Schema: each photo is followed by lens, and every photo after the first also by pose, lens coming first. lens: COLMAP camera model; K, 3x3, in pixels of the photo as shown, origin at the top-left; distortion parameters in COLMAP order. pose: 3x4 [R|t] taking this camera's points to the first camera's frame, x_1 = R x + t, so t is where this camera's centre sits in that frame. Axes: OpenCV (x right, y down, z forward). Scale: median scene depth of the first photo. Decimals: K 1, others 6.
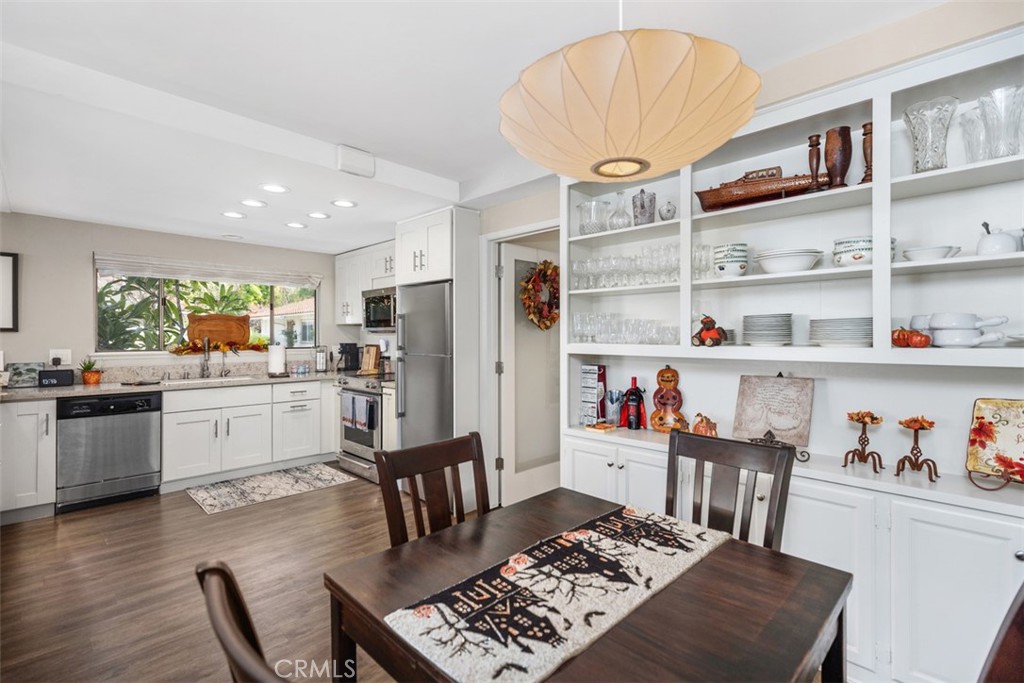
lens RADIAL K [[467.5, 0, 513.8], [0, 467.5, 337.0], [0, 0, 1]] dist [0.002935, 0.000407]
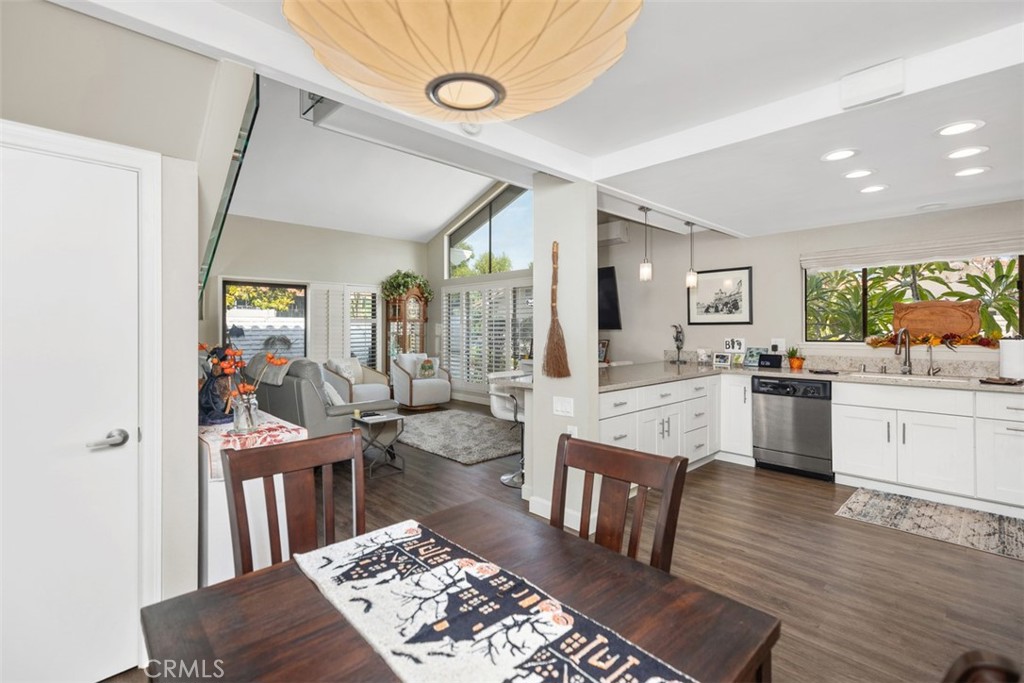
lens RADIAL K [[464.8, 0, 507.2], [0, 464.8, 326.4], [0, 0, 1]] dist [0.004723, -0.000126]
pose [[-0.036103, -0.005485, -0.999333, 0.302090], [0.002105, 0.999982, -0.005564, 0.000731], [0.999346, -0.002305, -0.036091, 0.348393]]
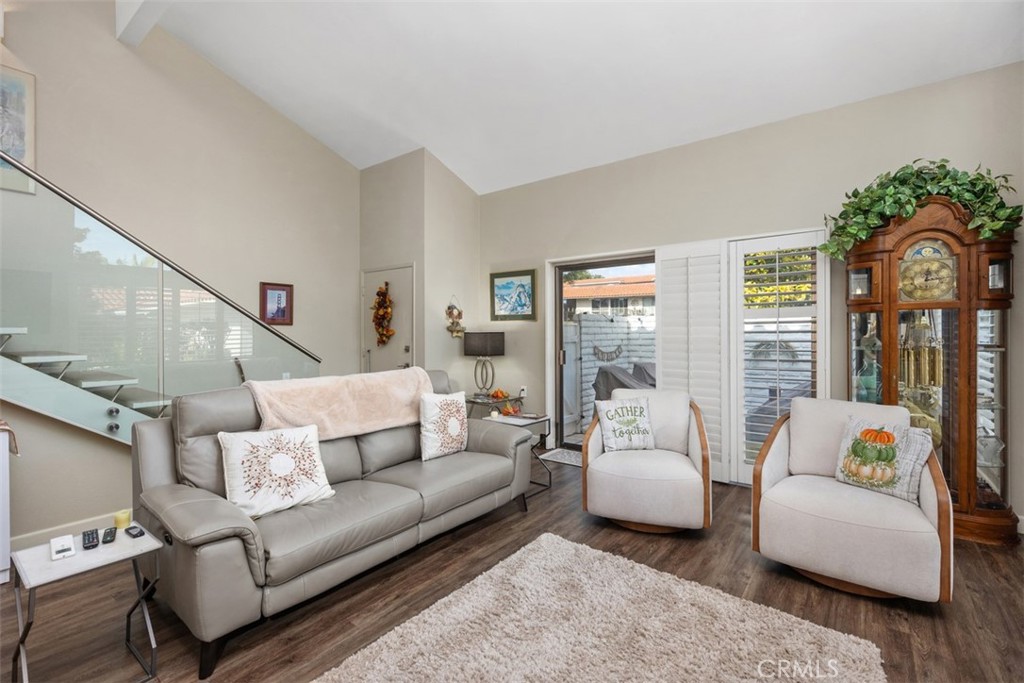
lens RADIAL K [[459.0, 0, 511.1], [0, 459.0, 331.5], [0, 0, 1]] dist [0.004709, -0.000141]
pose [[-0.992838, 0.001855, -0.119458, -1.236209], [0.001794, 0.999998, 0.000620, -0.001240], [0.119459, 0.000401, -0.992839, 0.502654]]
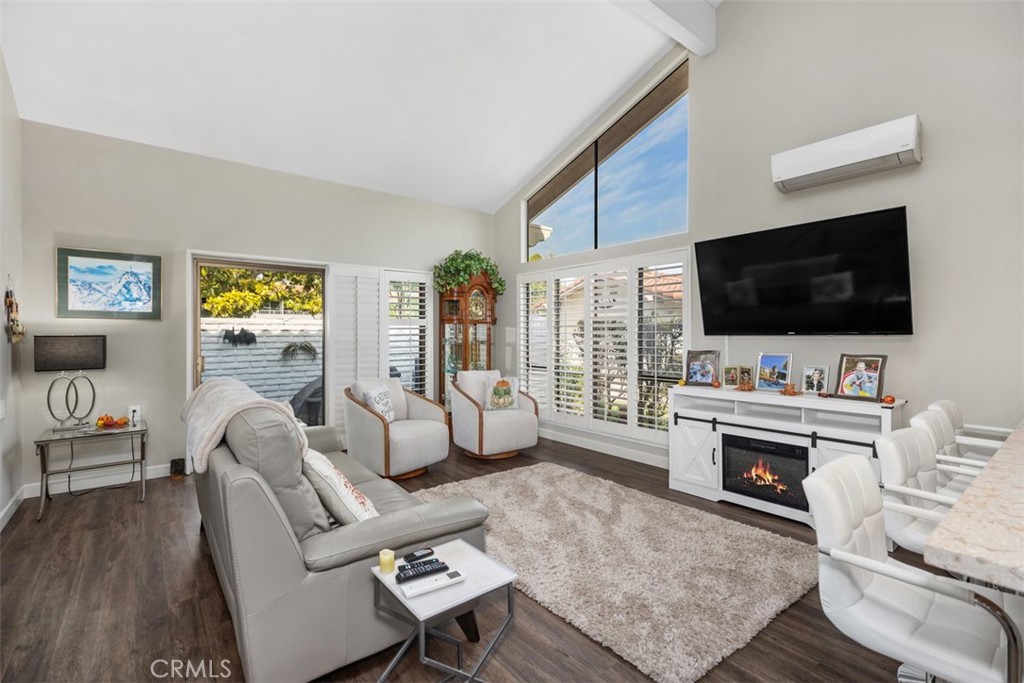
lens RADIAL K [[457.2, 0, 510.5], [0, 457.2, 337.1], [0, 0, 1]] dist [0.000448, 0.000194]
pose [[-0.118530, 0.004982, -0.992938, -0.454549], [0.001367, 0.999987, 0.004854, 0.002348], [0.992950, -0.000781, -0.118535, 0.090939]]
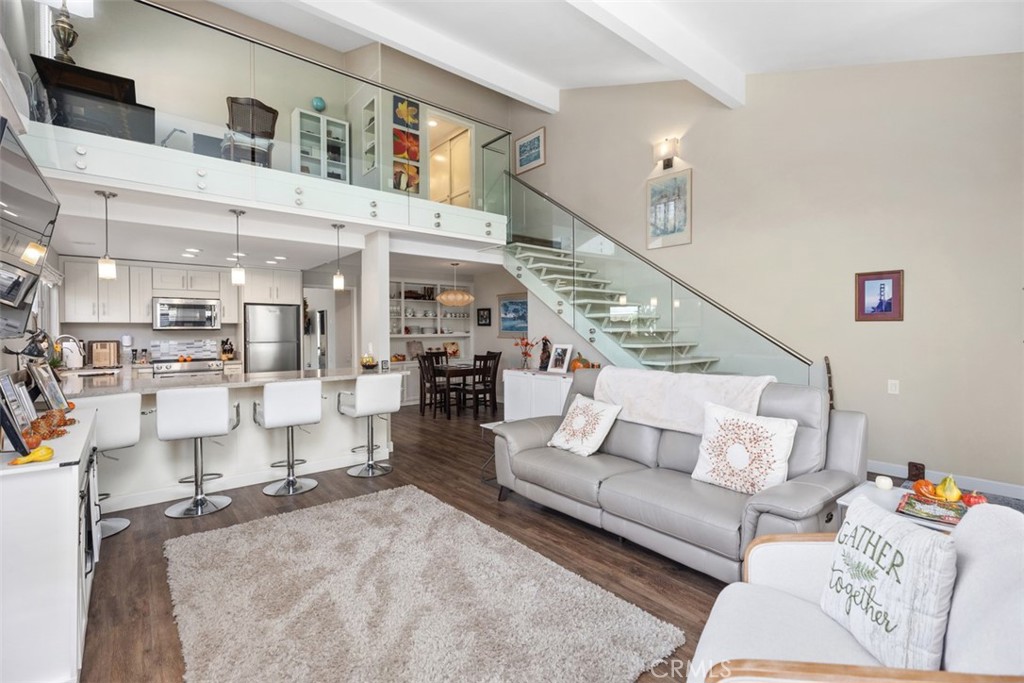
lens RADIAL K [[457.2, 0, 510.5], [0, 457.2, 337.1], [0, 0, 1]] dist [0.000448, 0.000194]
pose [[0.103256, -0.015051, 0.994541, -1.936168], [0.006028, 0.999877, 0.014506, -0.003334], [-0.994637, 0.004497, 0.103334, -0.137380]]
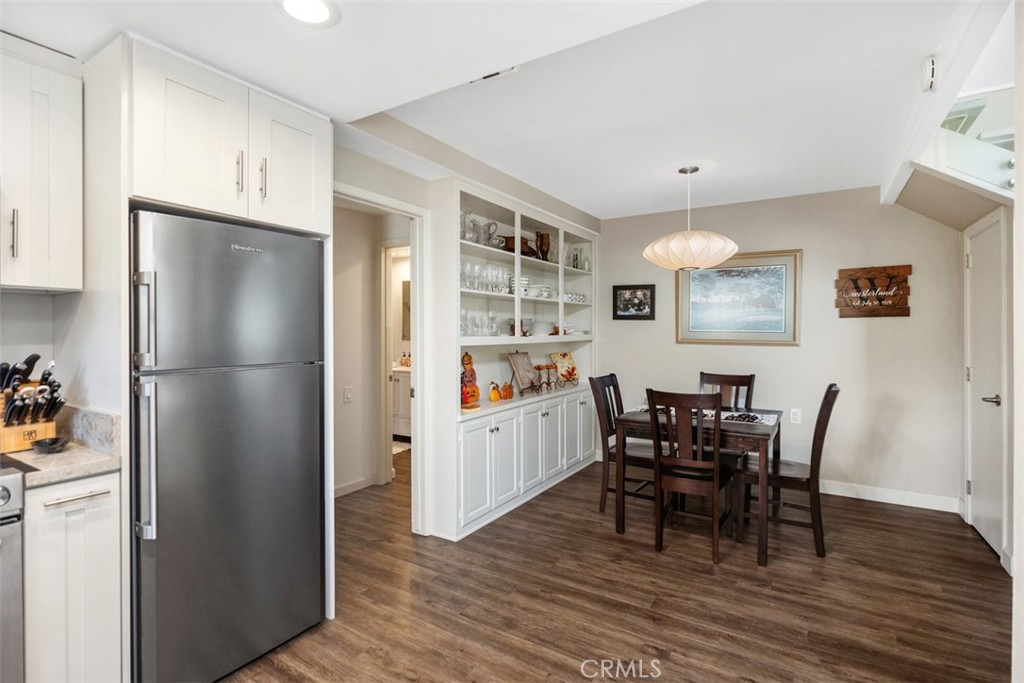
lens RADIAL K [[493.2, 0, 512.1], [0, 493.2, 333.2], [0, 0, 1]] dist [-0.000879, -0.000174]
pose [[-0.212802, -0.004454, 0.977085, -0.766944], [0.002479, 0.999984, 0.005098, -0.000056], [-0.977092, 0.003507, -0.212788, 0.843774]]
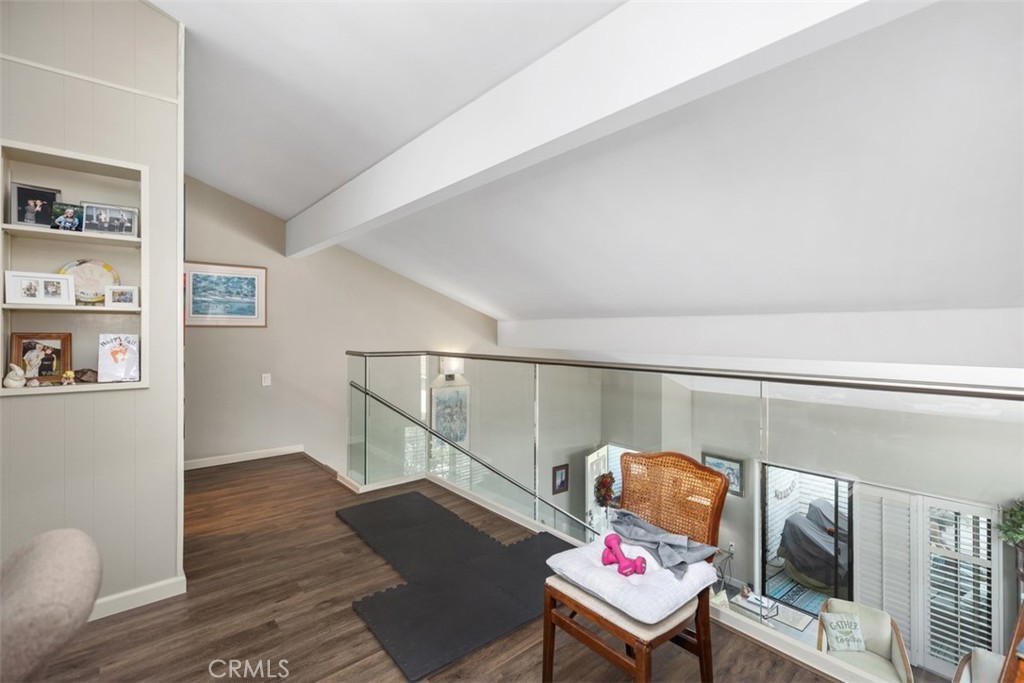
lens RADIAL K [[462.6, 0, 513.0], [0, 462.6, 333.5], [0, 0, 1]] dist [0.002904, 0.000392]
pose [[-0.995859, -0.003691, 0.090831, -0.684425], [-0.003630, 0.999993, 0.000844, -0.731079], [-0.090834, 0.000511, -0.995866, 1.137295]]
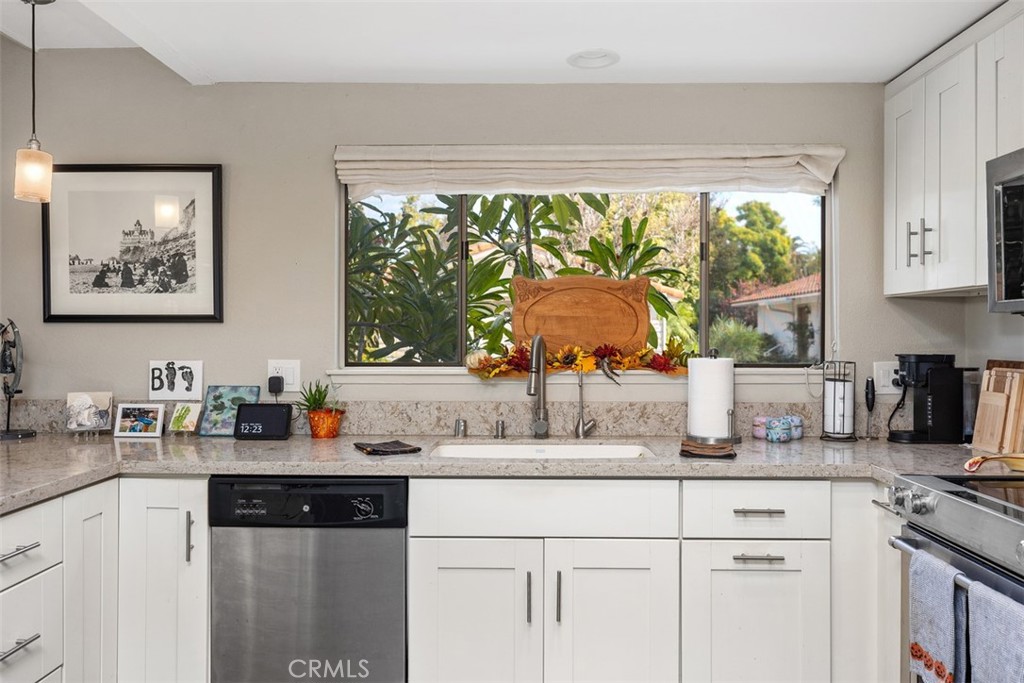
lens RADIAL K [[780.3, 0, 512.4], [0, 780.3, 336.2], [0, 0, 1]] dist [-0.000603, 0.003591]
pose [[0.689732, 0.003941, -0.724054, -0.249241], [-0.002539, 0.999992, 0.003025, 0.000278], [0.724061, -0.000248, 0.689736, 0.657060]]
